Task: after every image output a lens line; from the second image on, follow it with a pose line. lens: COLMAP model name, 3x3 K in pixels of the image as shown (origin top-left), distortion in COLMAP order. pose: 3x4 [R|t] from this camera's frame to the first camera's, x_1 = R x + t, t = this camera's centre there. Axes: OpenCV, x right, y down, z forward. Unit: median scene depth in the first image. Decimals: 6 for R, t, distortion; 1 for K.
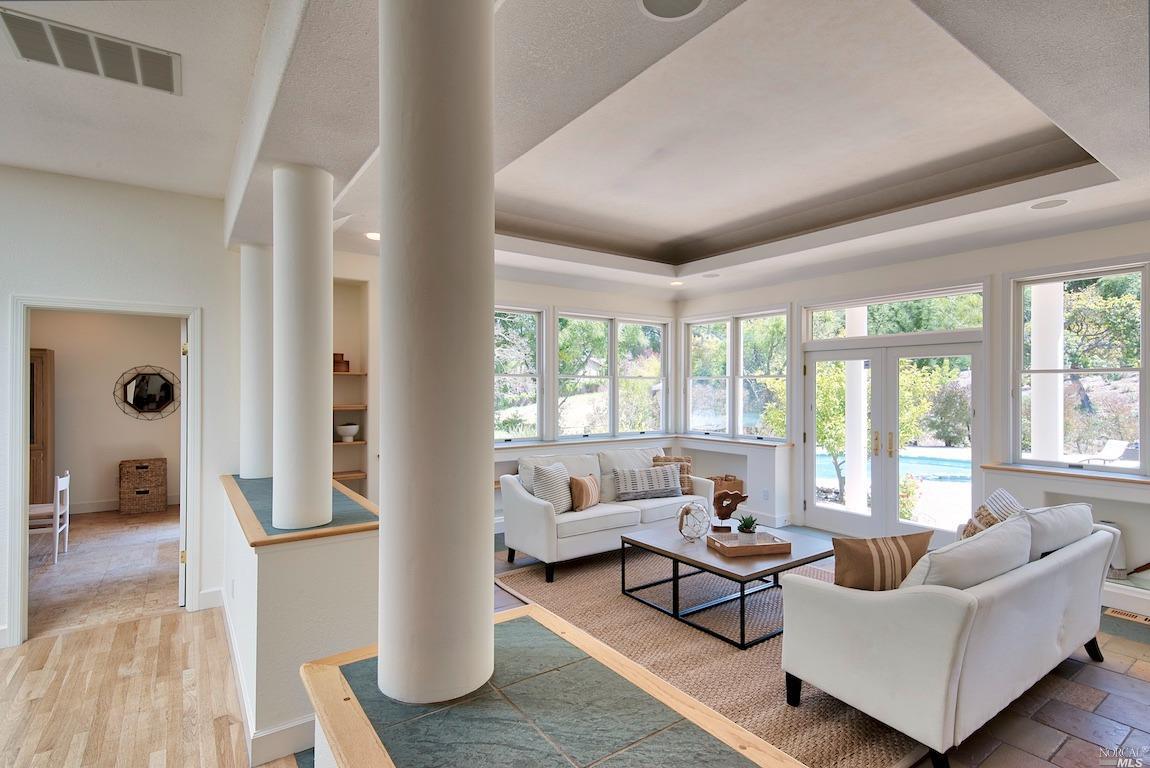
lens RADIAL K [[562.3, 0, 575.0], [0, 562.3, 384.0], [0, 0, 1]] dist [-0.000386, -0.008106]
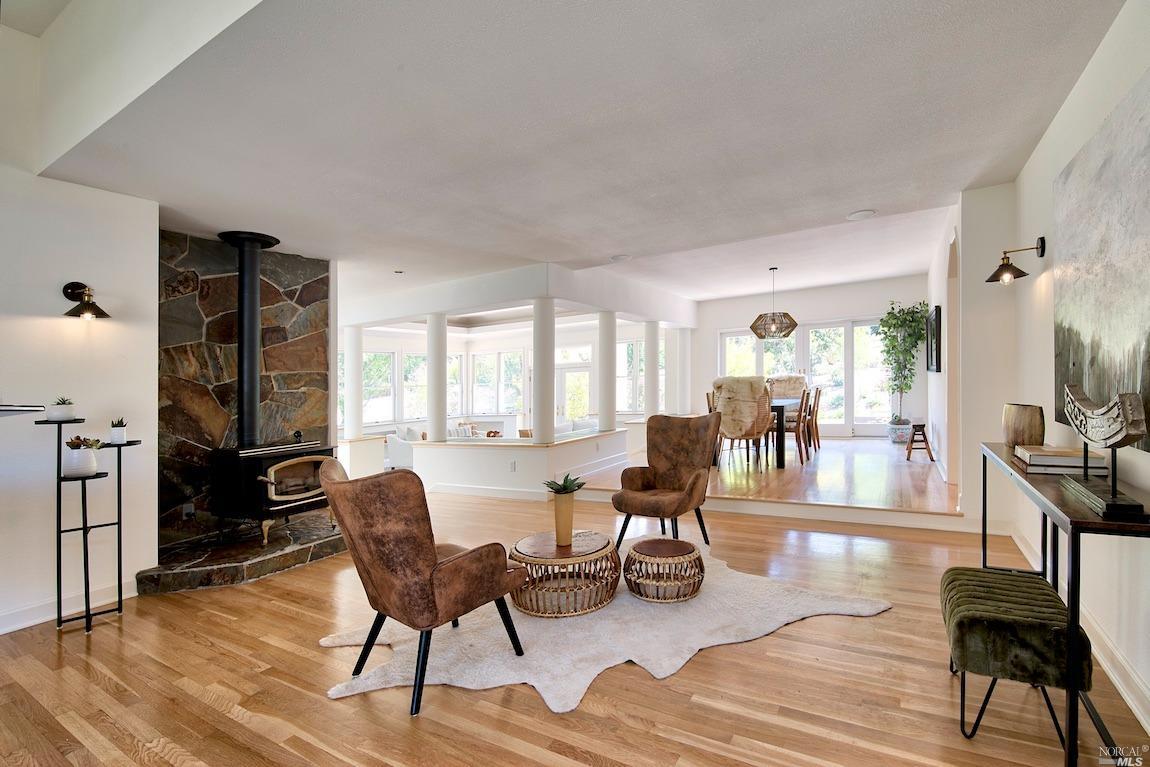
lens RADIAL K [[492.1, 0, 601.4], [0, 492.1, 343.3], [0, 0, 1]] dist [-0.000325, -0.000564]
pose [[0.895448, 0.000192, 0.445167, -0.158107], [0.037238, 0.996463, -0.075333, -0.007447], [-0.443607, 0.084034, 0.892273, -0.710844]]
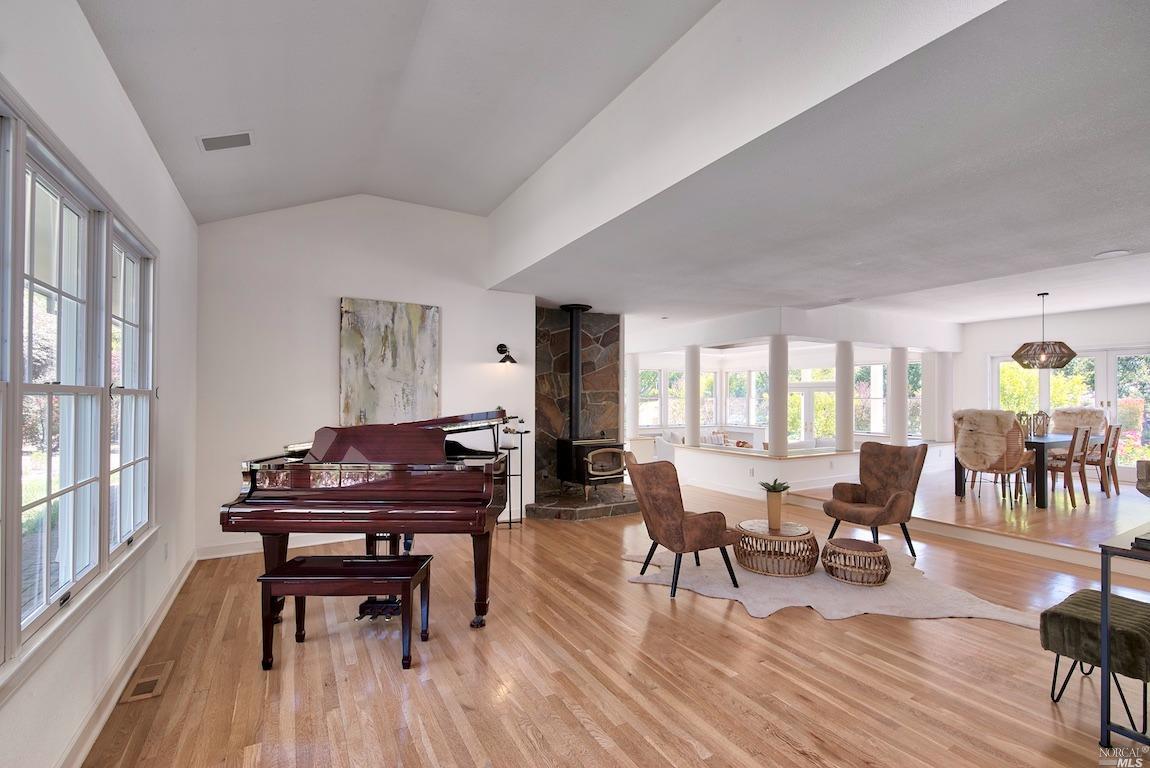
lens RADIAL K [[489.2, 0, 601.9], [0, 489.2, 371.2], [0, 0, 1]] dist [0.000525, -0.000135]
pose [[0.998391, -0.000830, -0.056692, -0.172157], [-0.001669, 0.999029, -0.044020, -0.030854], [0.056673, 0.044044, 0.997421, -0.910351]]
